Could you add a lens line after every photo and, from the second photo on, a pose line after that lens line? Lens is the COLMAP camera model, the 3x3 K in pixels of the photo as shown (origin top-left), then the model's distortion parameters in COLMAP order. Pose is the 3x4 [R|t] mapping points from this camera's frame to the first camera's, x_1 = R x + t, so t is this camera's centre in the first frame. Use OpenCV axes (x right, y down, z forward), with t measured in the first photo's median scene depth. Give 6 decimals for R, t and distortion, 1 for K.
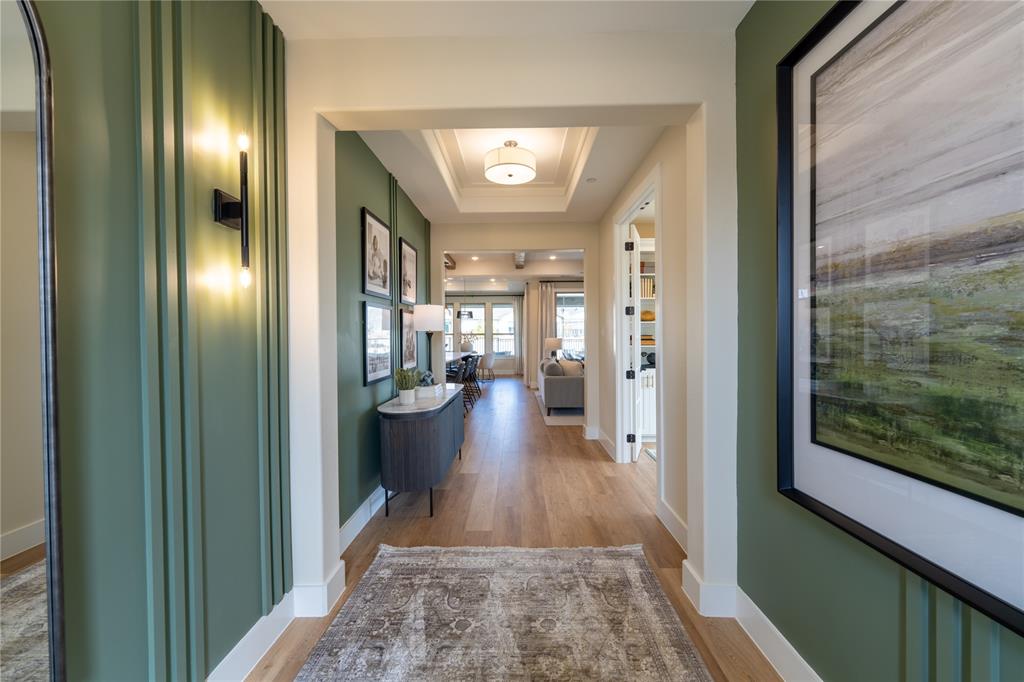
lens RADIAL K [[418.3, 0, 511.9], [0, 418.3, 339.5], [0, 0, 1]] dist [0.001936, -0.000884]
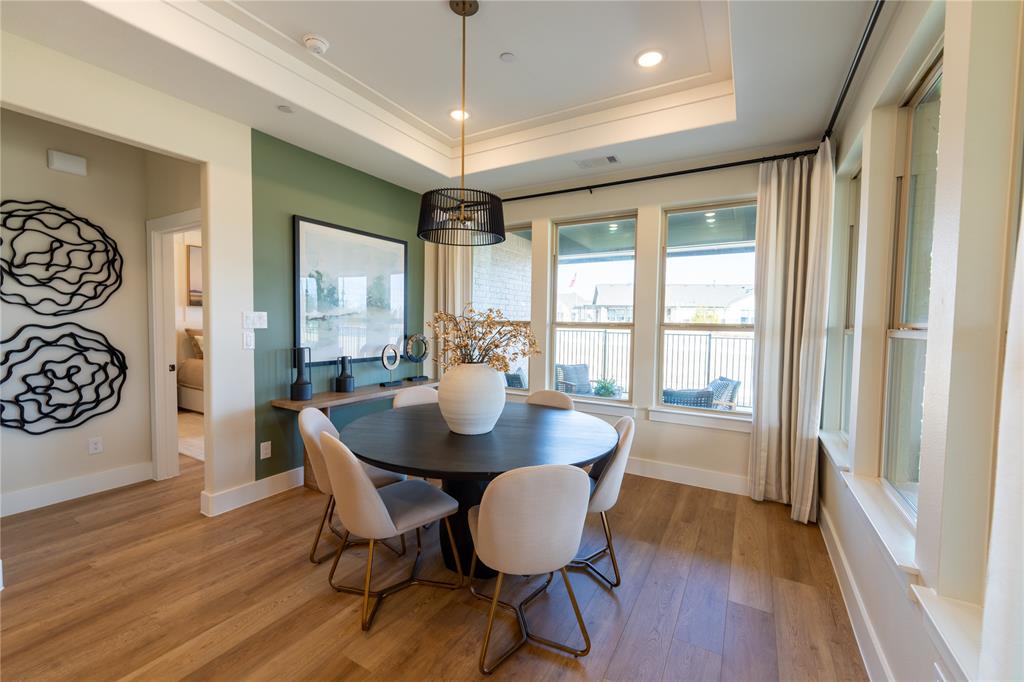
lens RADIAL K [[418.3, 0, 514.7], [0, 418.3, 342.8], [0, 0, 1]] dist [0.001936, -0.000884]
pose [[0.876591, 0.037355, -0.479783, -0.000361], [-0.021795, 0.999041, 0.037963, -0.010044], [0.480742, -0.022821, 0.876565, 0.721201]]
